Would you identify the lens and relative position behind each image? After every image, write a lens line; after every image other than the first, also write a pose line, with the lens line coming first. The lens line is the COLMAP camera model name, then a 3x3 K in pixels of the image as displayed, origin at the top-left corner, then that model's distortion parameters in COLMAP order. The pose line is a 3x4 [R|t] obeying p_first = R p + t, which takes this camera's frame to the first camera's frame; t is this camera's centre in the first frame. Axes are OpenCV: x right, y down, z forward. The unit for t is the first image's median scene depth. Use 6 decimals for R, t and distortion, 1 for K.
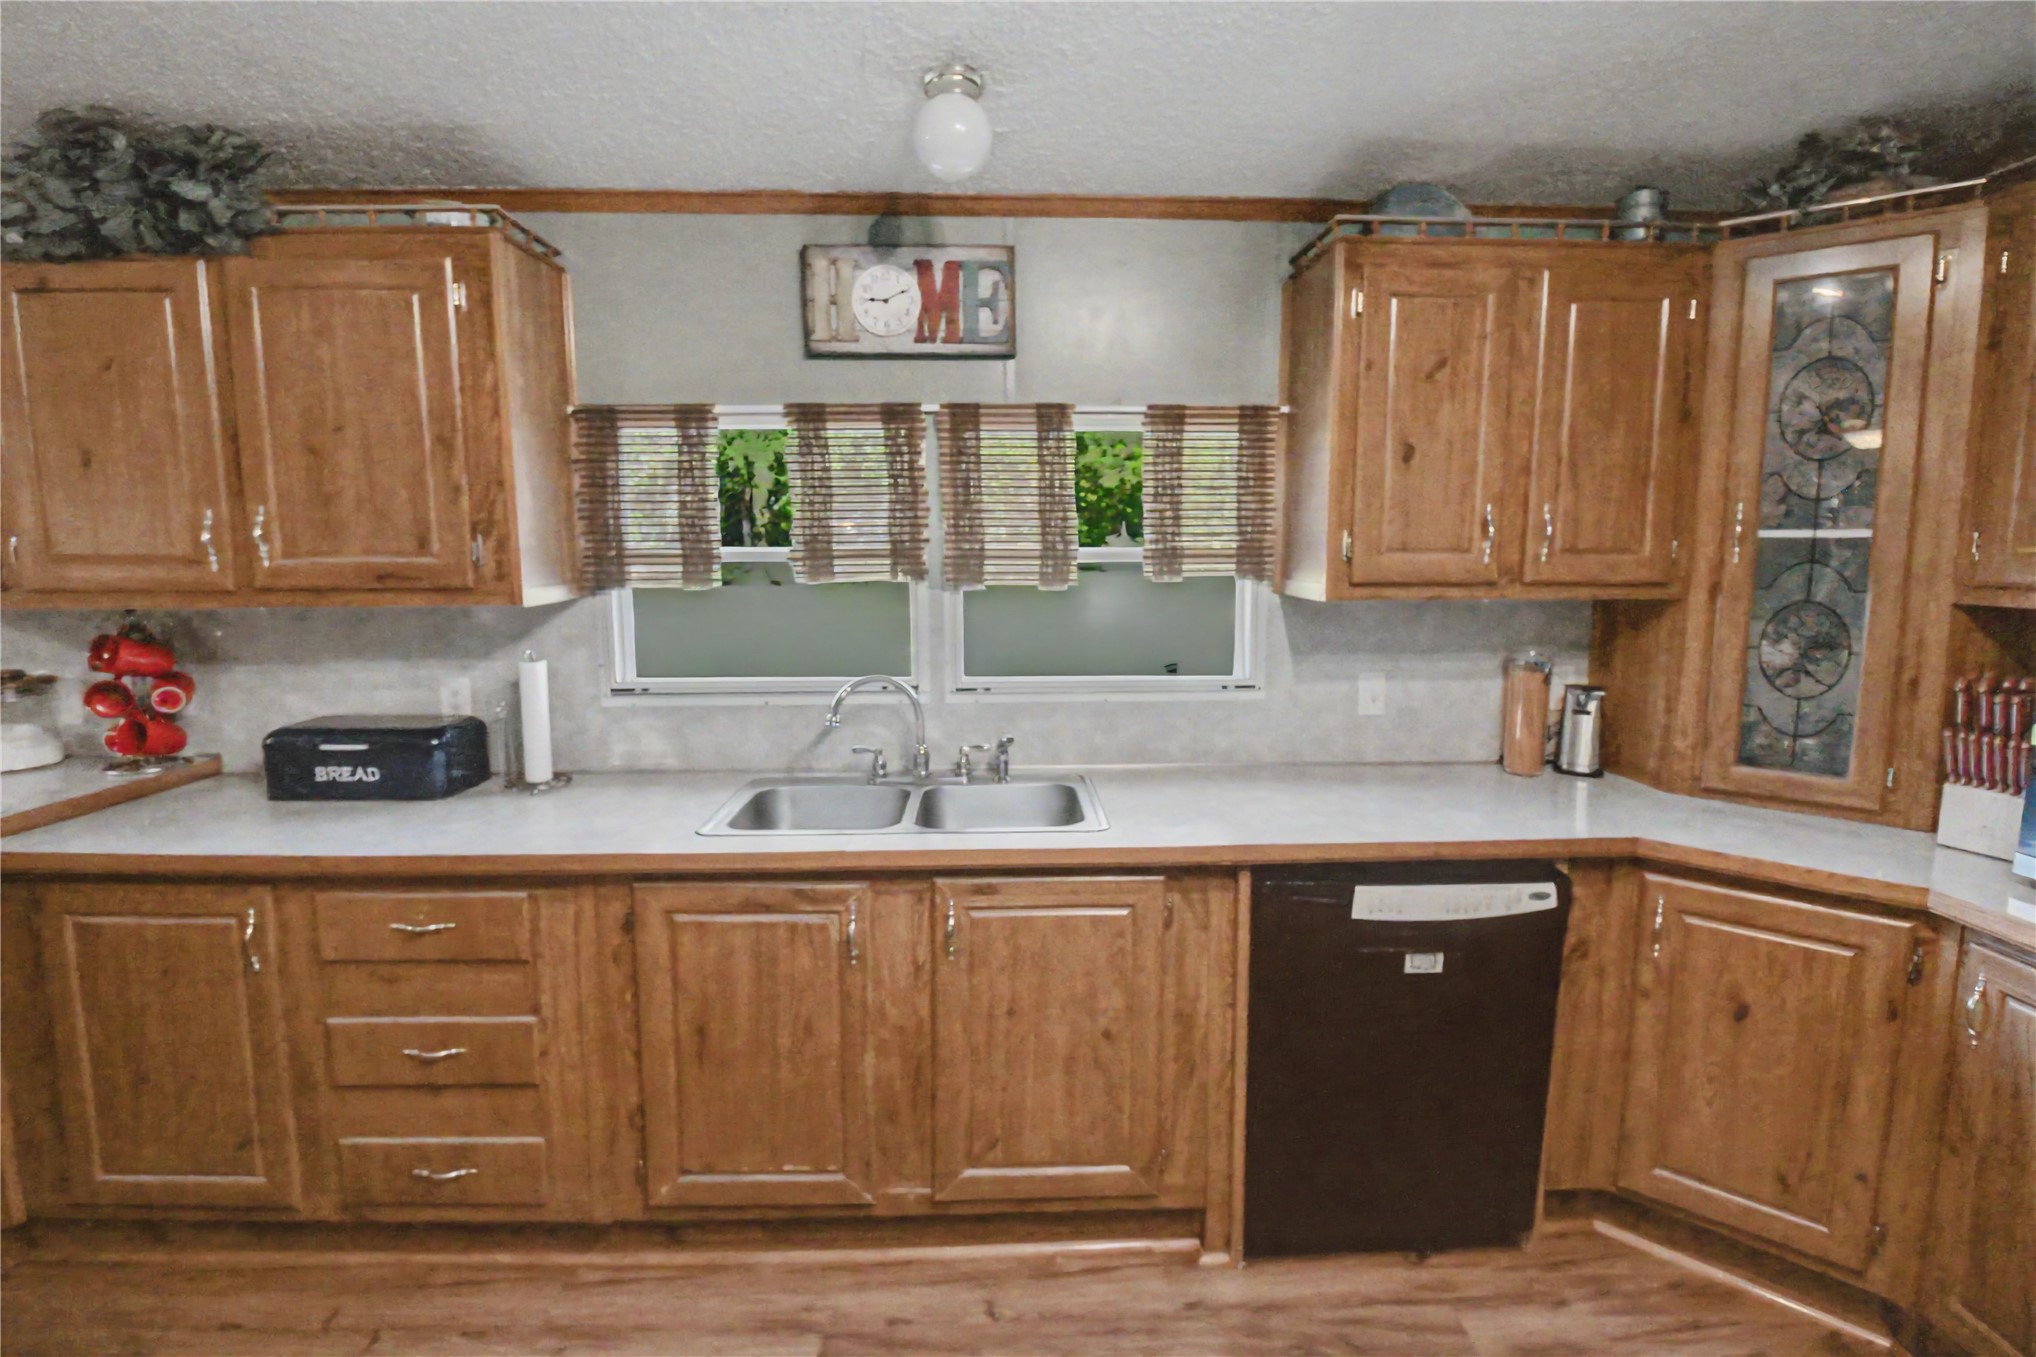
lens RADIAL K [[951.2, 0, 1020.0], [0, 951.2, 646.6], [0, 0, 1]] dist [-0.001348, -0.000414]
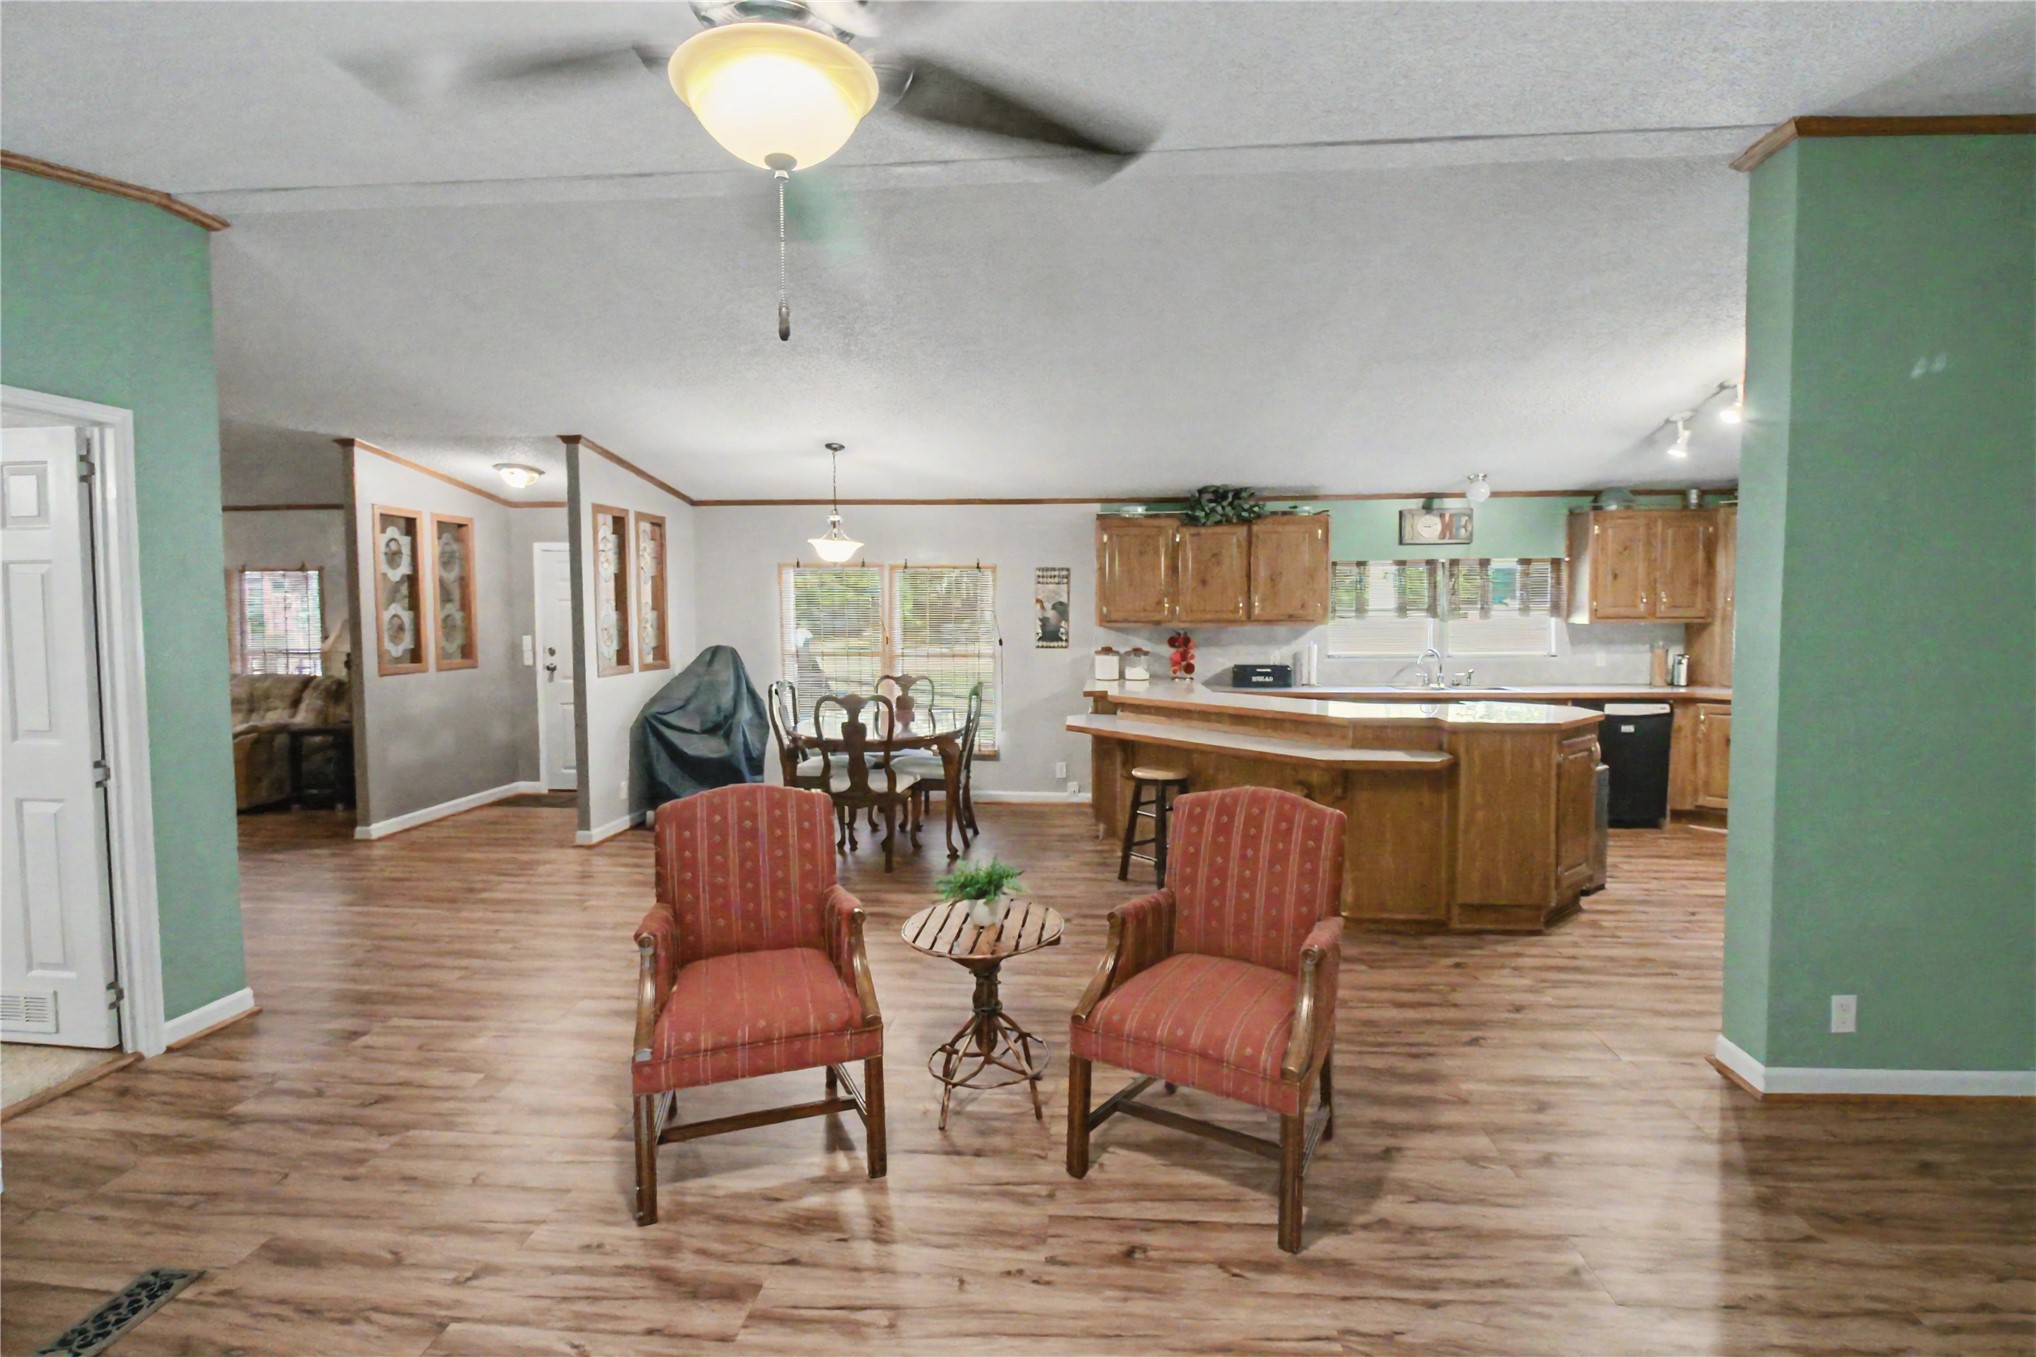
lens RADIAL K [[951.2, 0, 1020.0], [0, 951.2, 646.6], [0, 0, 1]] dist [-0.001348, -0.000414]
pose [[0.993239, -0.001045, -0.116081, -1.105018], [-0.006131, 0.998091, -0.061449, 0.218893], [0.115923, 0.061746, 0.991337, -2.177473]]
